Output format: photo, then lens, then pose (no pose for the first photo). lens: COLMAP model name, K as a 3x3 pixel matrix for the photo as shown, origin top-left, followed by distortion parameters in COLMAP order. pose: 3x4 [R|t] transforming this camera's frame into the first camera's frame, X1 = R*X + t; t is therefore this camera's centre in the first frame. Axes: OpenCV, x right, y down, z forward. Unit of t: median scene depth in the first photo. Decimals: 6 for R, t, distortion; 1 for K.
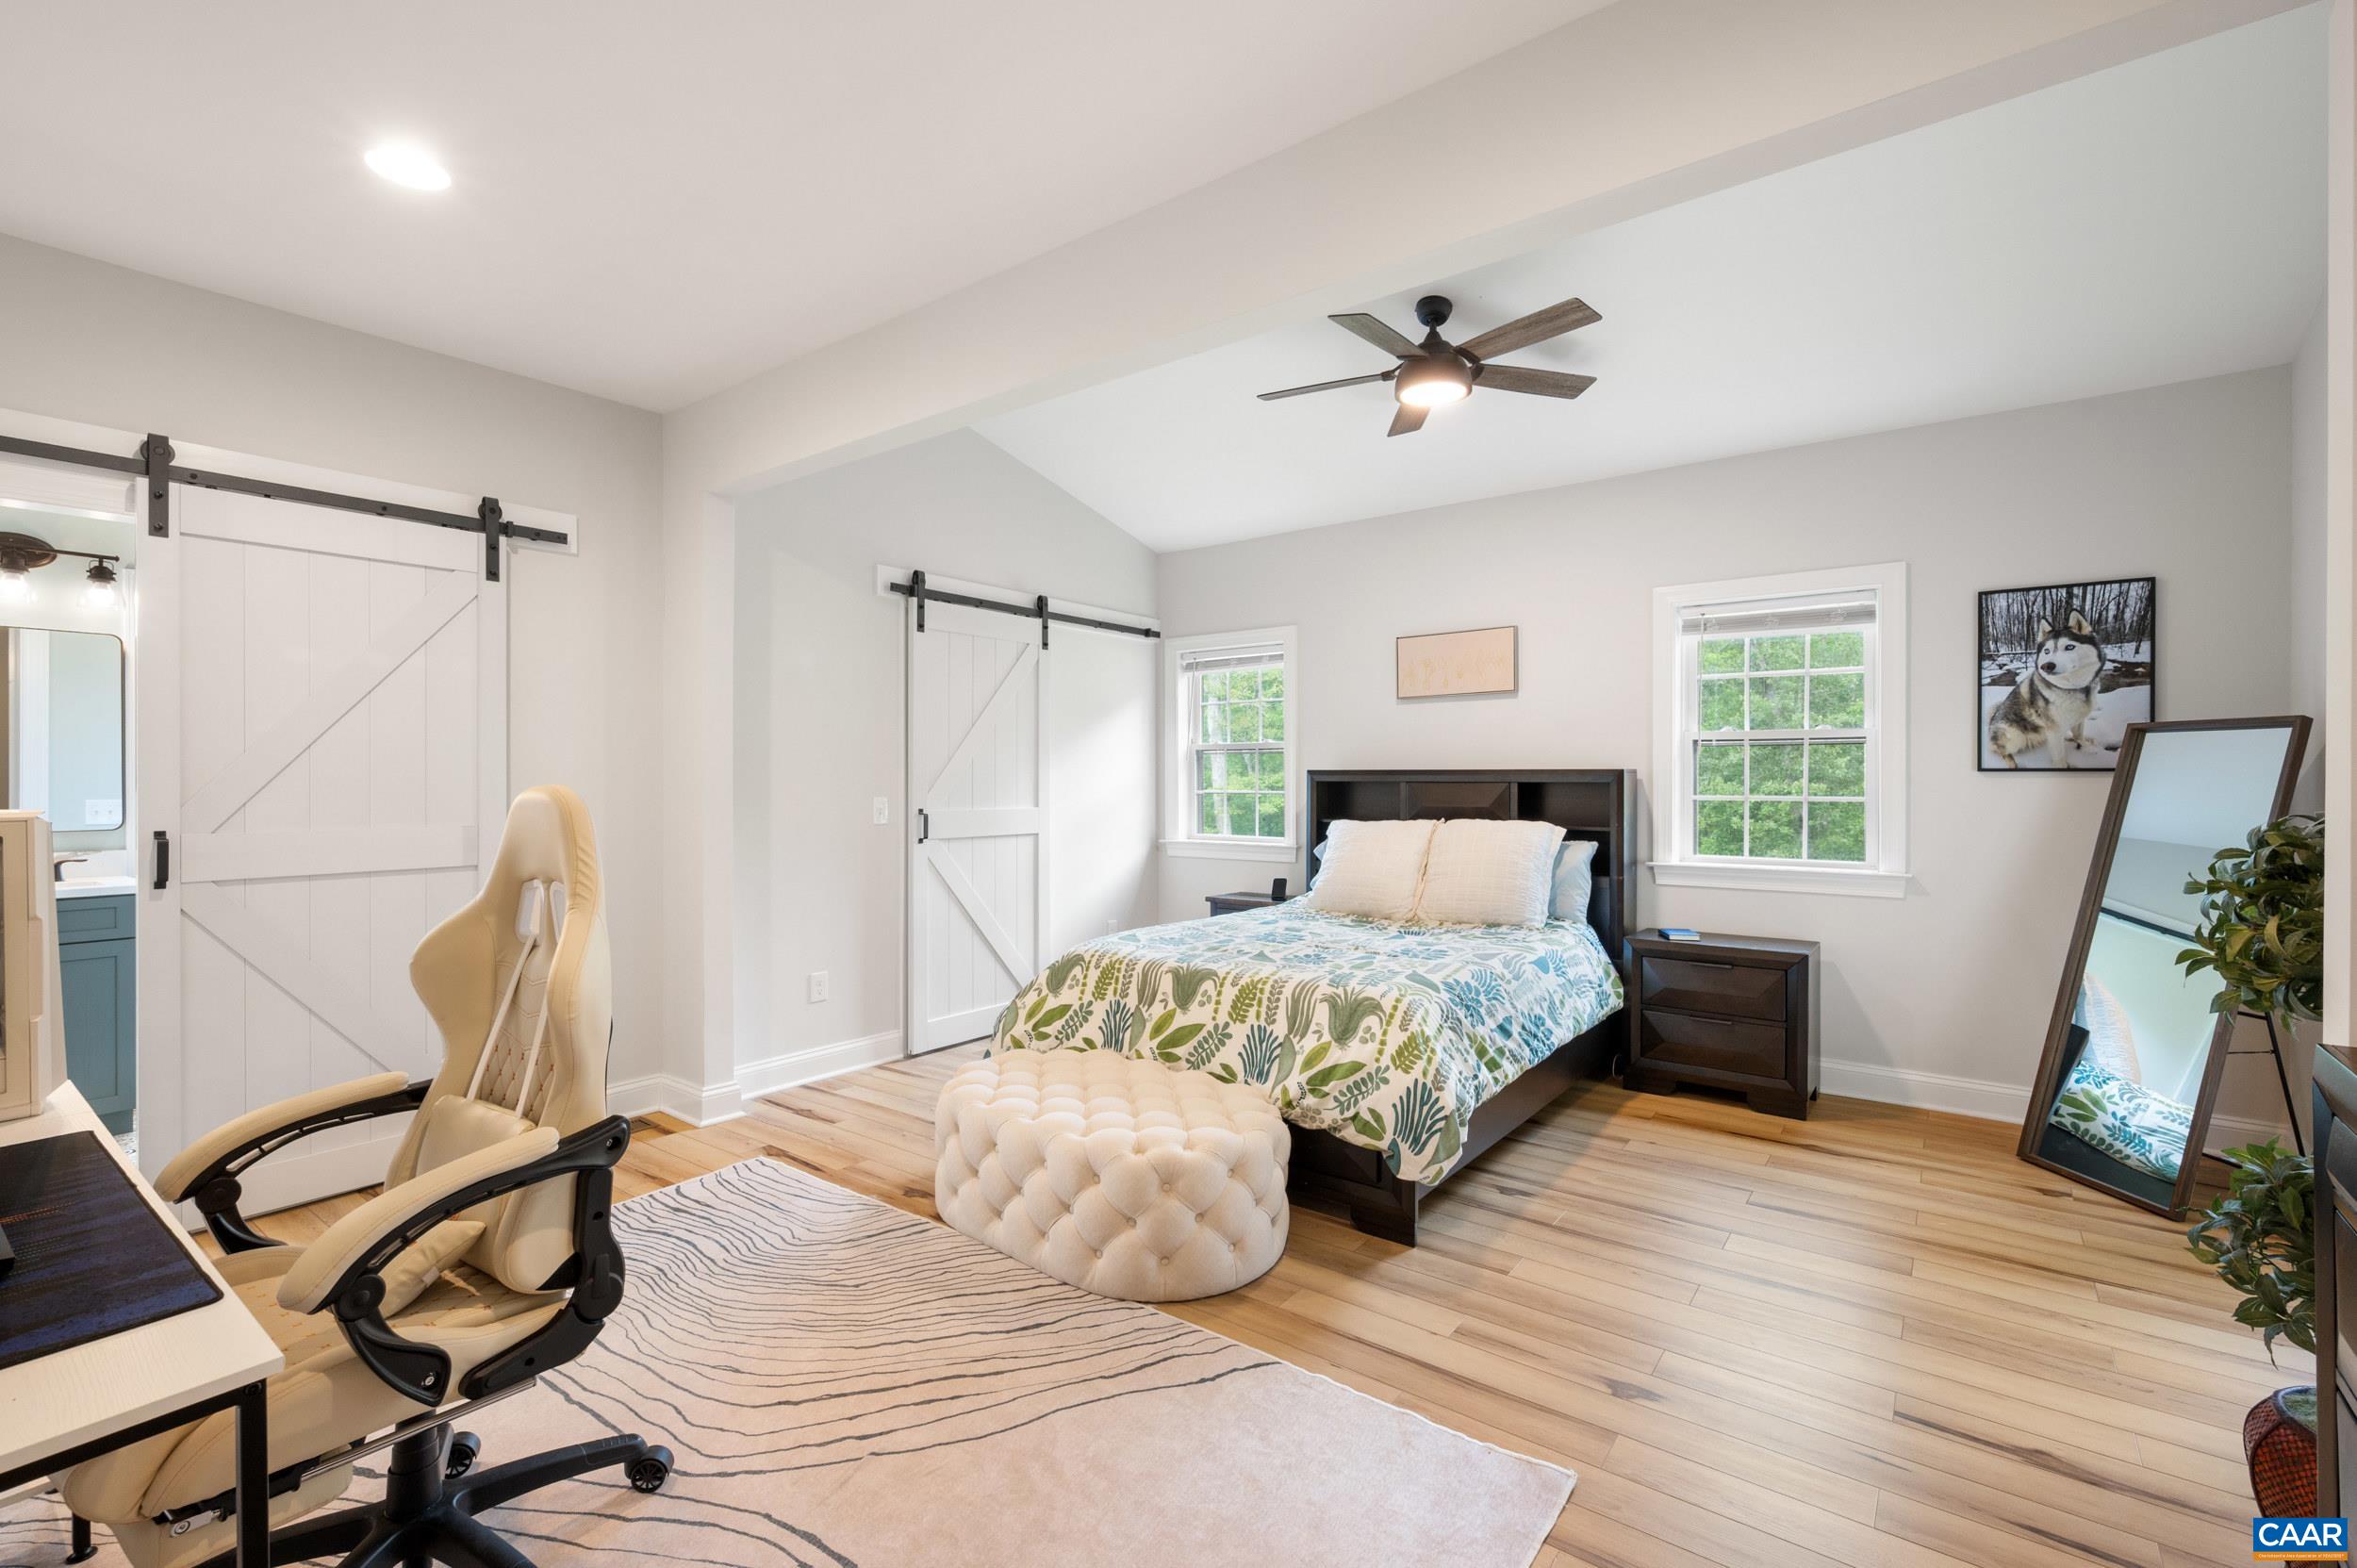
lens RADIAL K [[1041.6, 0, 1178.5], [0, 1041.6, 784.0], [0, 0, 1]] dist [0.001625, 0.000265]
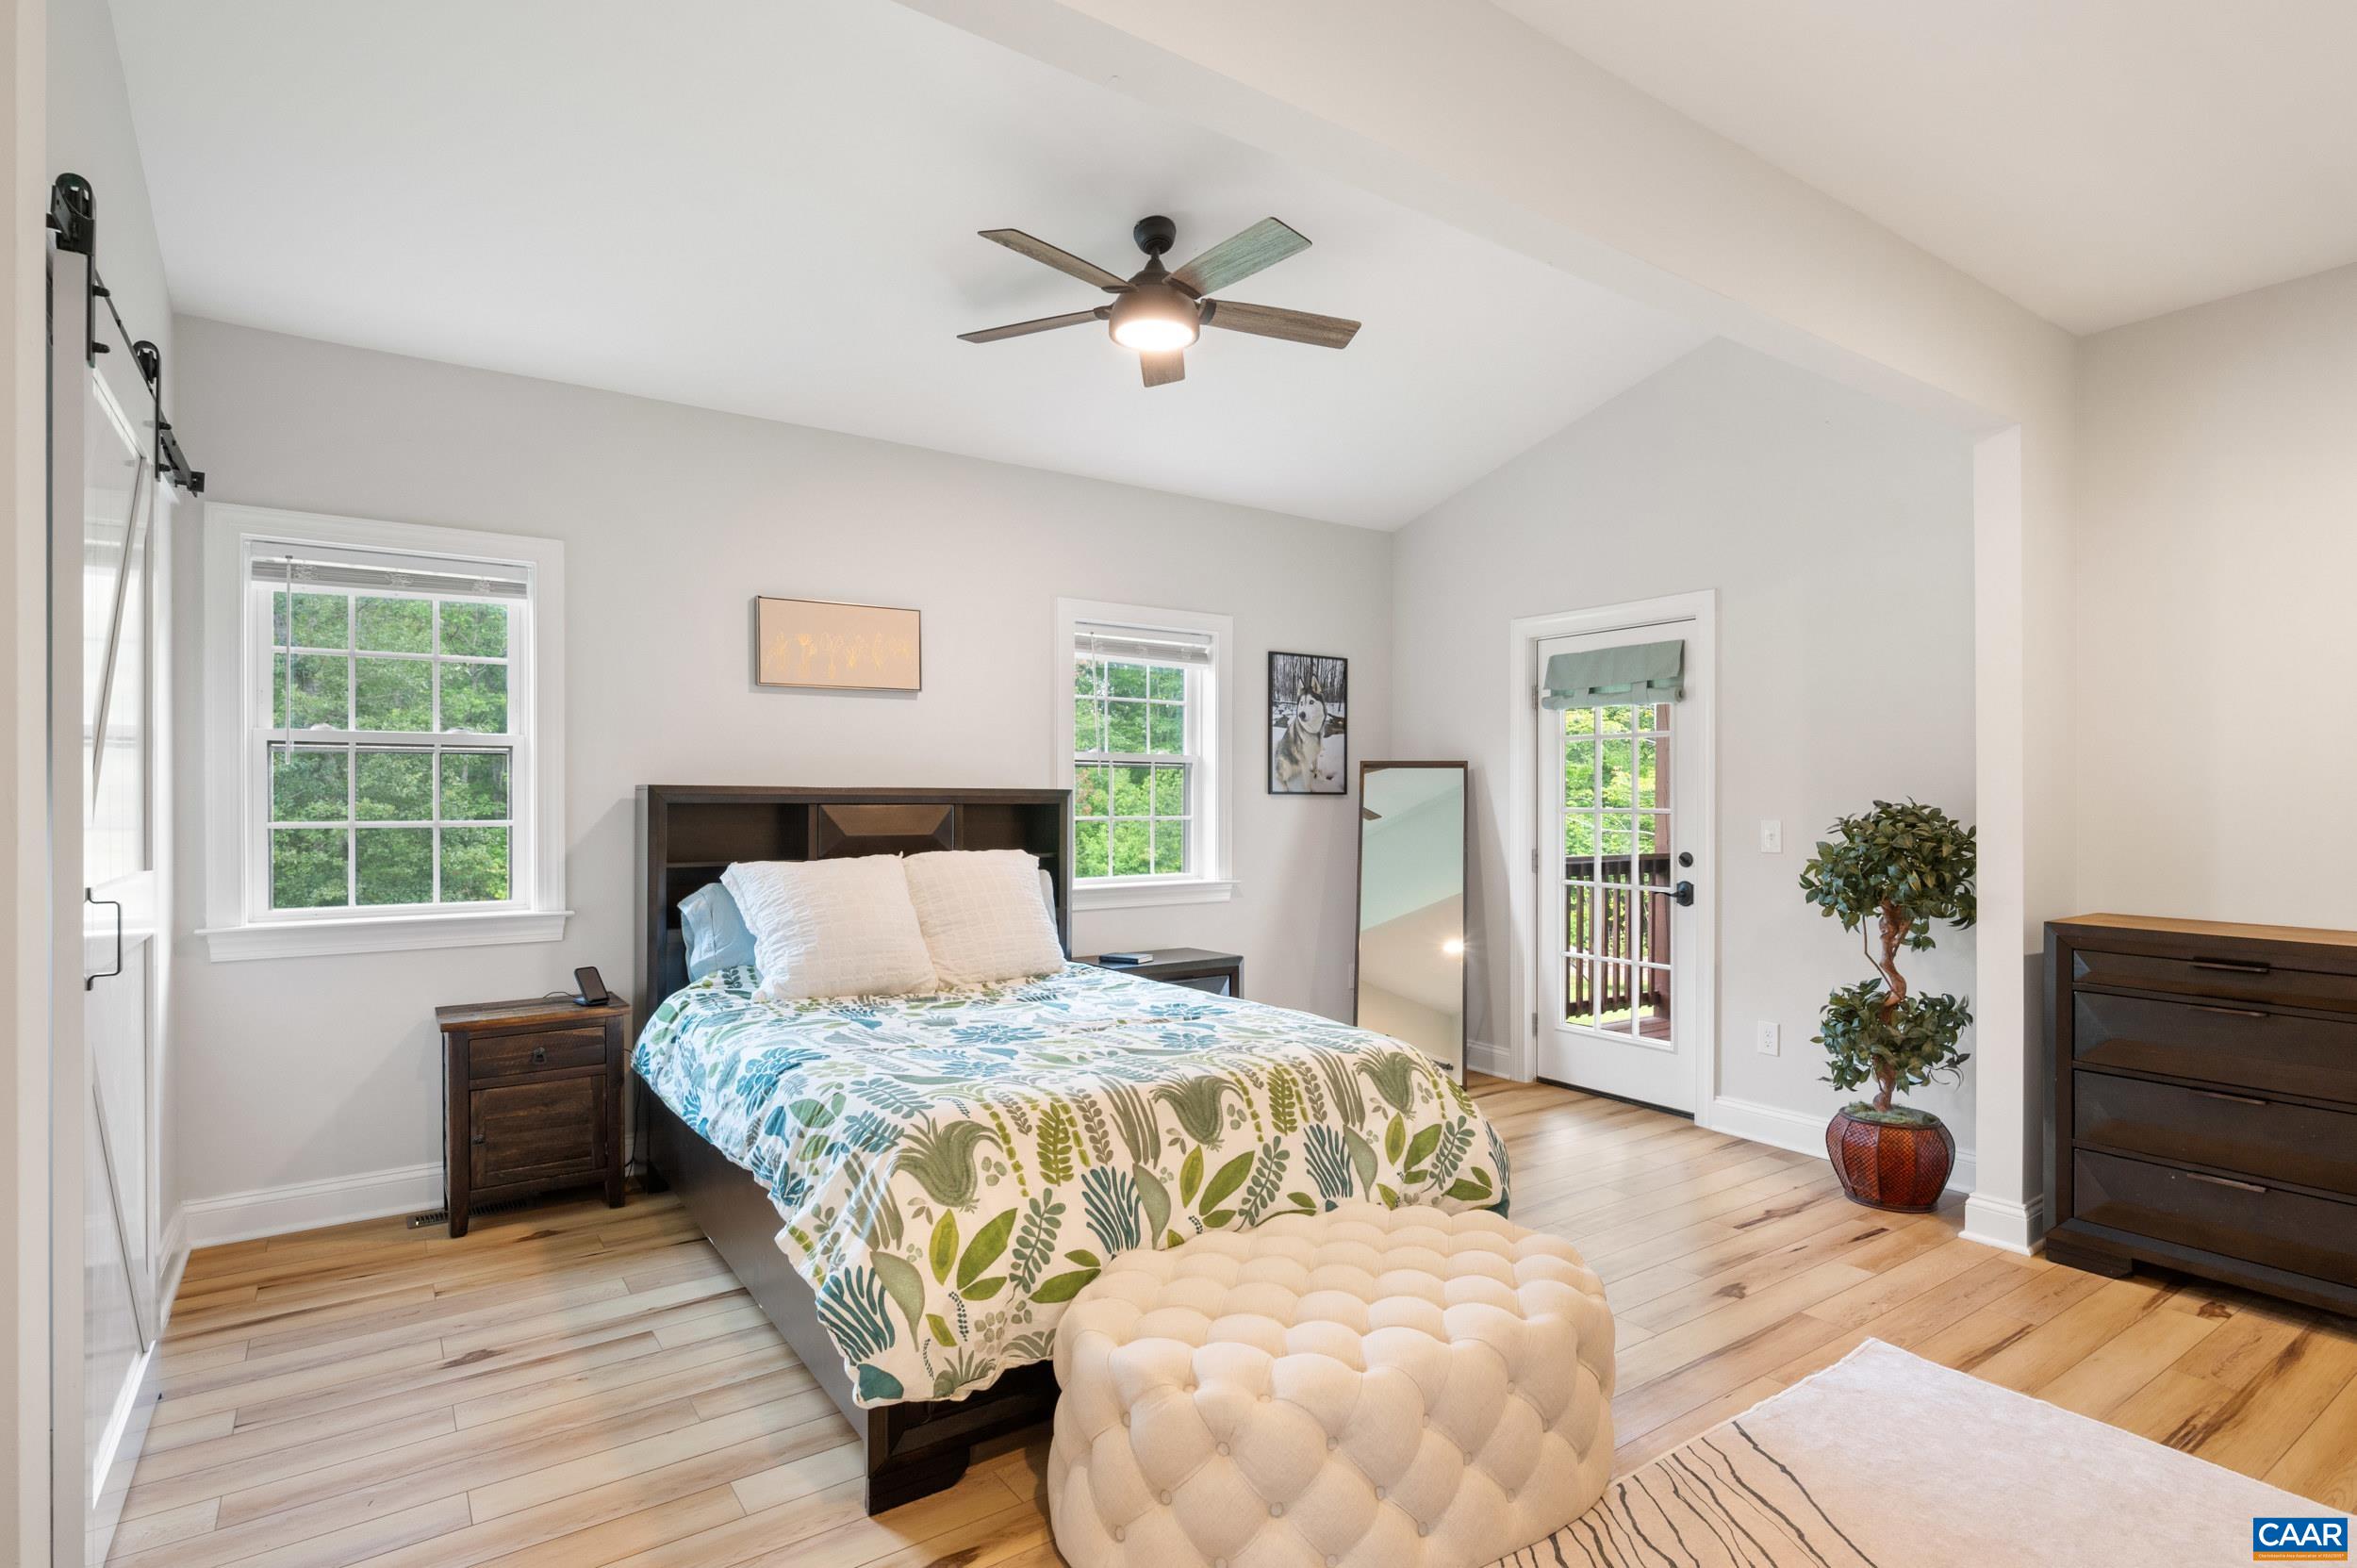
lens RADIAL K [[1187.5, 0, 1177.9], [0, 1187.5, 800.7], [0, 0, 1]] dist [-0.001432, -0.000177]
pose [[0.301609, -0.000597, 0.953431, -0.653601], [0.004488, 0.999990, -0.000793, -0.003677], [-0.953421, 0.004518, 0.301609, 0.702828]]
